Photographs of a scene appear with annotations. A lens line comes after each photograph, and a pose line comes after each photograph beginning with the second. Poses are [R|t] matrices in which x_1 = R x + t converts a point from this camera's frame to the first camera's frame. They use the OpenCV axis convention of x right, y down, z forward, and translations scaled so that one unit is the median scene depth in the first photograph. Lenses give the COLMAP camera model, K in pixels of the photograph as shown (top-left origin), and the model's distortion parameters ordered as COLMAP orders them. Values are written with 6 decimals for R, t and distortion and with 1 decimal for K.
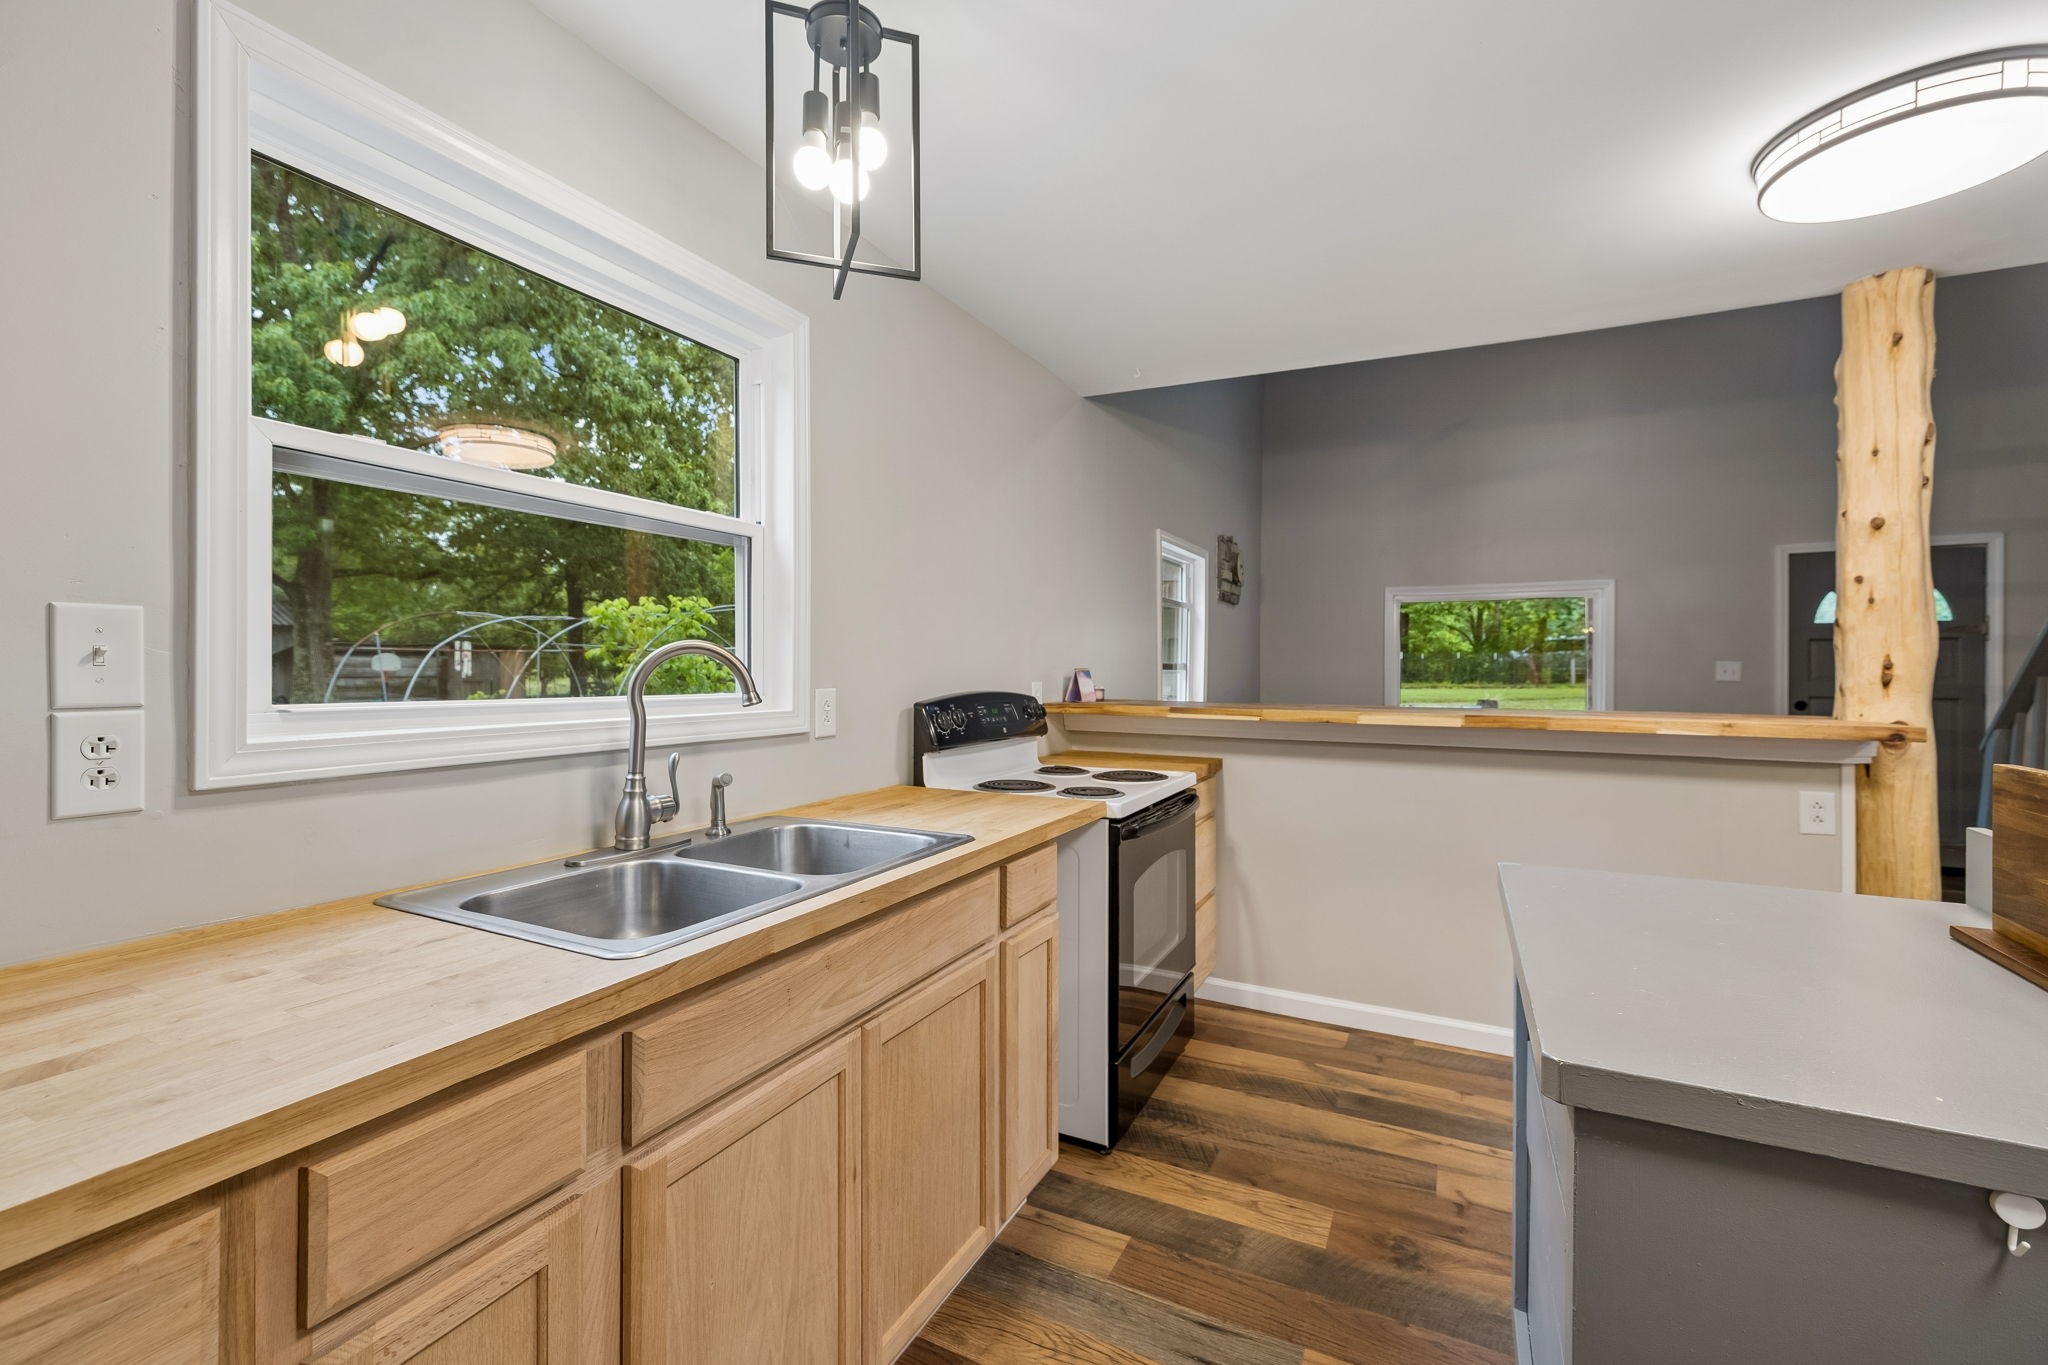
lens RADIAL K [[860.5, 0, 1010.4], [0, 860.5, 664.8], [0, 0, 1]] dist [-0.002170, 0.000766]
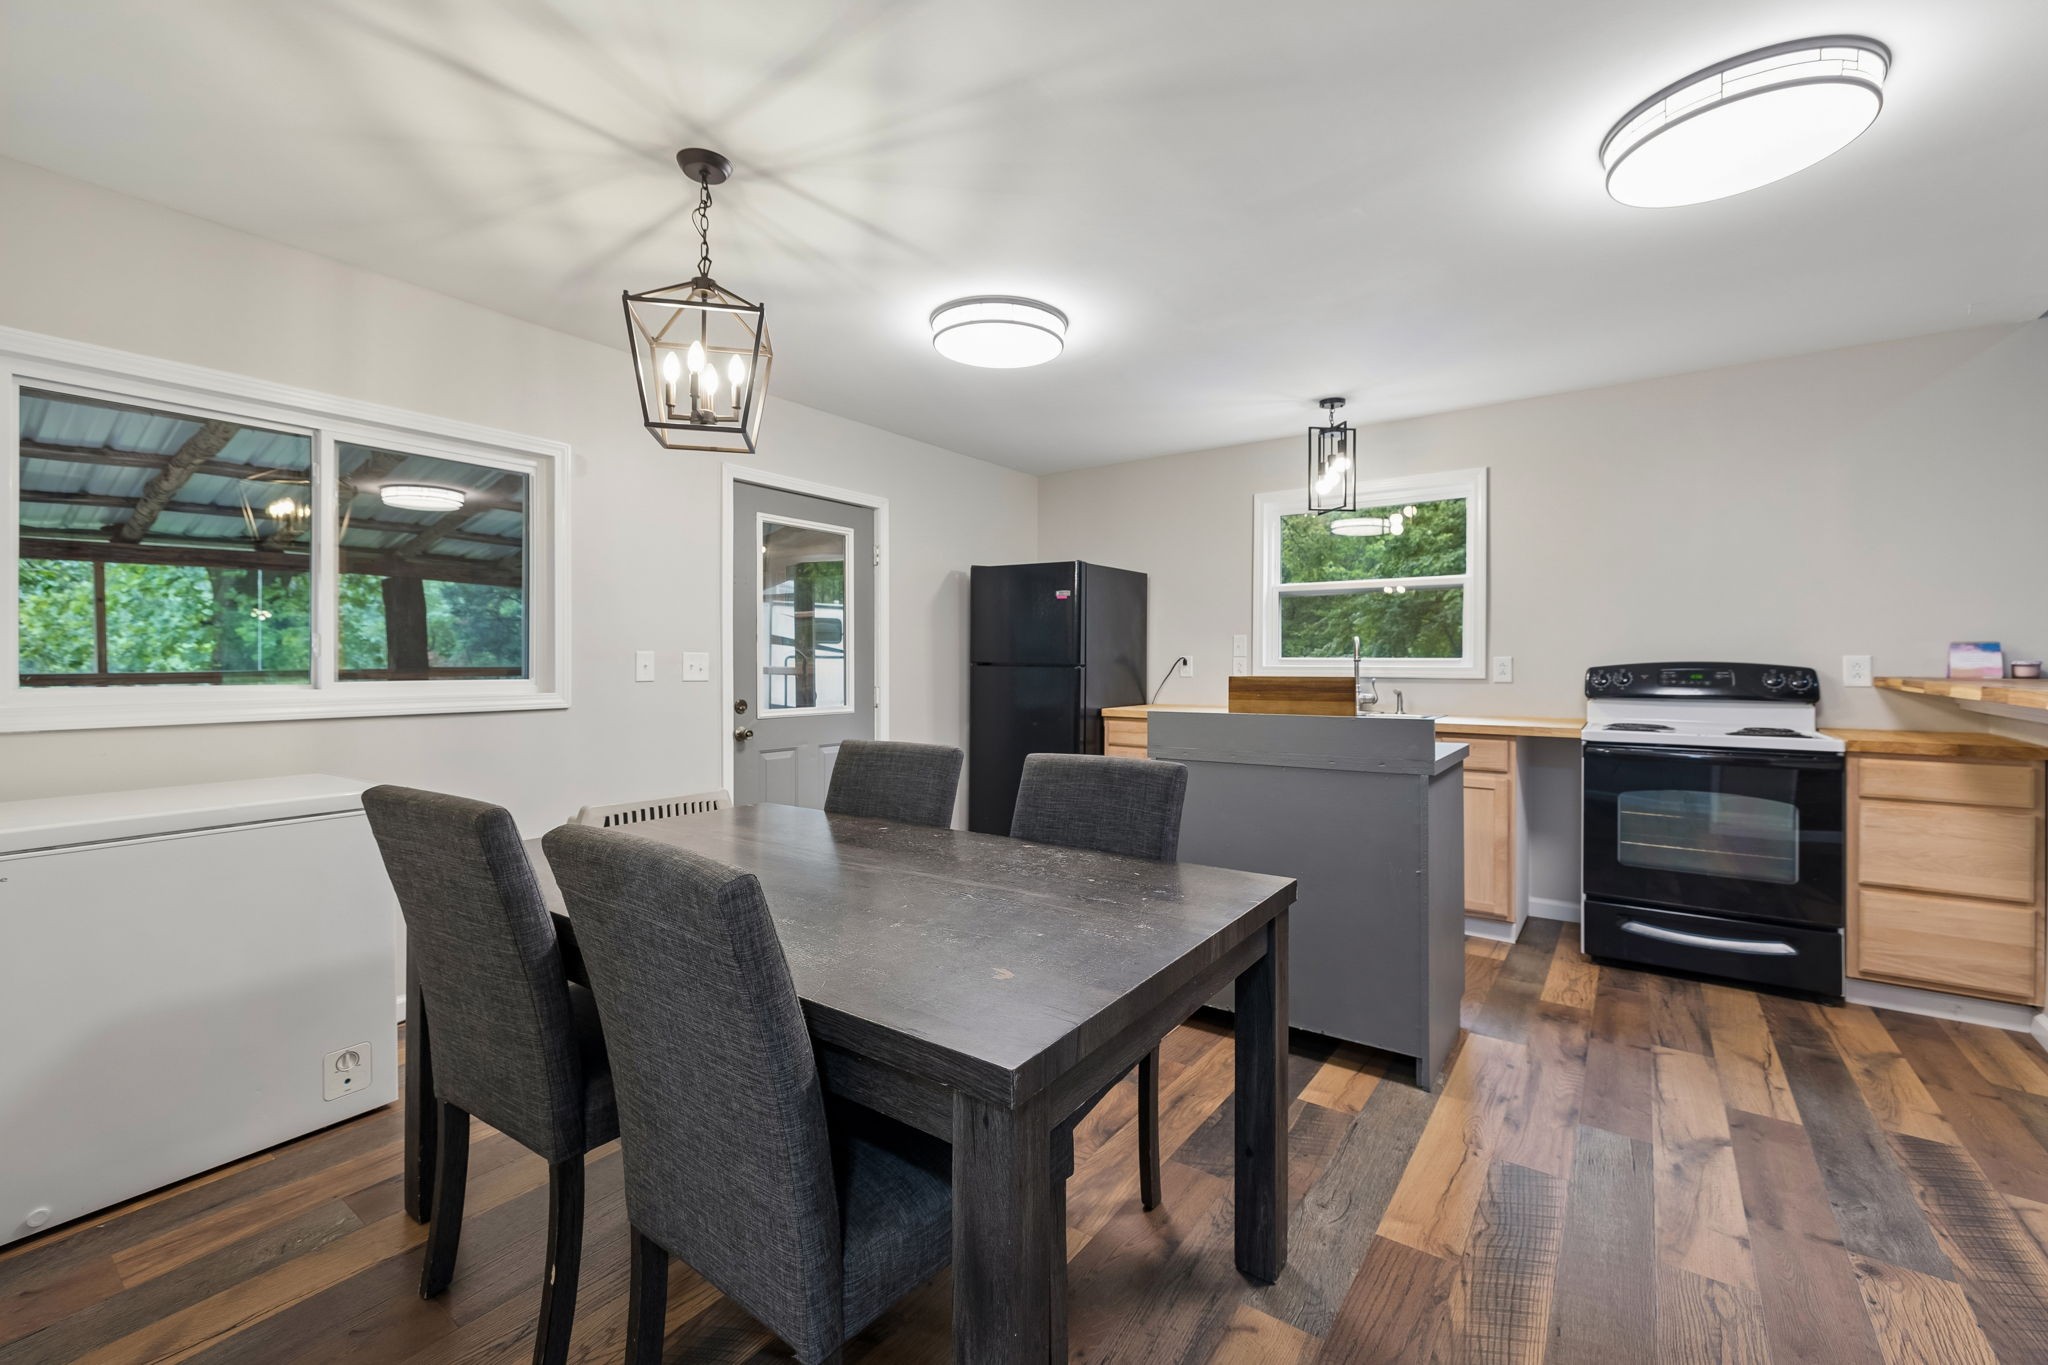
lens RADIAL K [[860.5, 0, 1021.0], [0, 860.5, 665.3], [0, 0, 1]] dist [-0.002170, 0.000766]
pose [[-0.147753, 0.000436, -0.989024, 1.927339], [0.000263, 1.000000, 0.000402, 0.046606], [0.989024, -0.000201, -0.147753, 0.252260]]
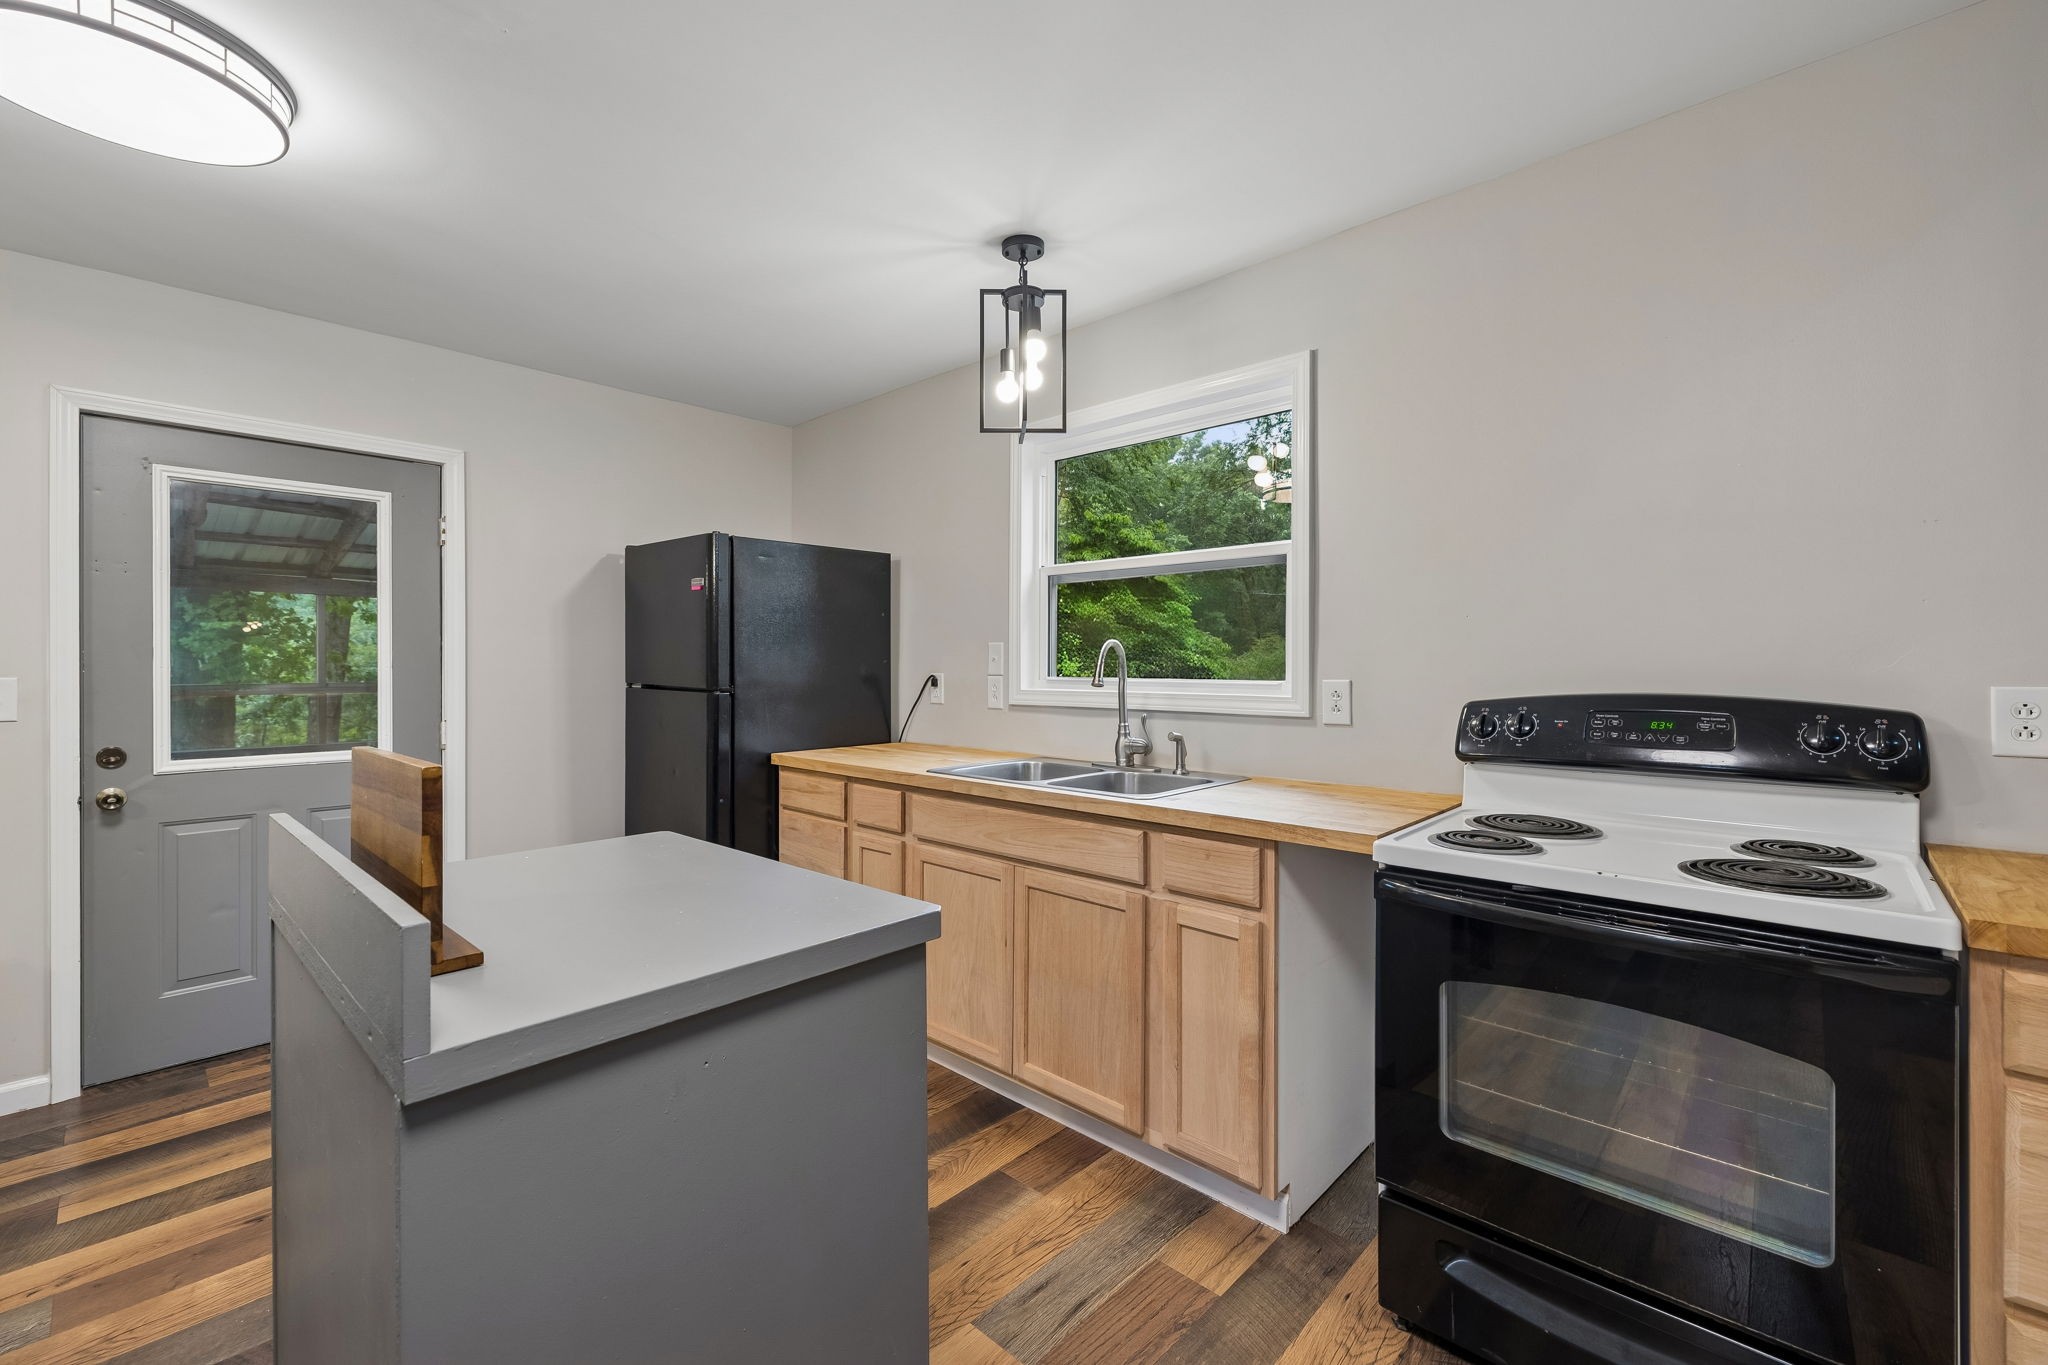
lens RADIAL K [[860.5, 0, 1024.1], [0, 860.5, 667.1], [0, 0, 1]] dist [-0.002170, 0.000766]
pose [[-0.270004, 0.000456, -0.962859, 0.988011], [0.002471, 0.999997, -0.000219, 0.010390], [0.962856, -0.002439, -0.270005, 0.978899]]
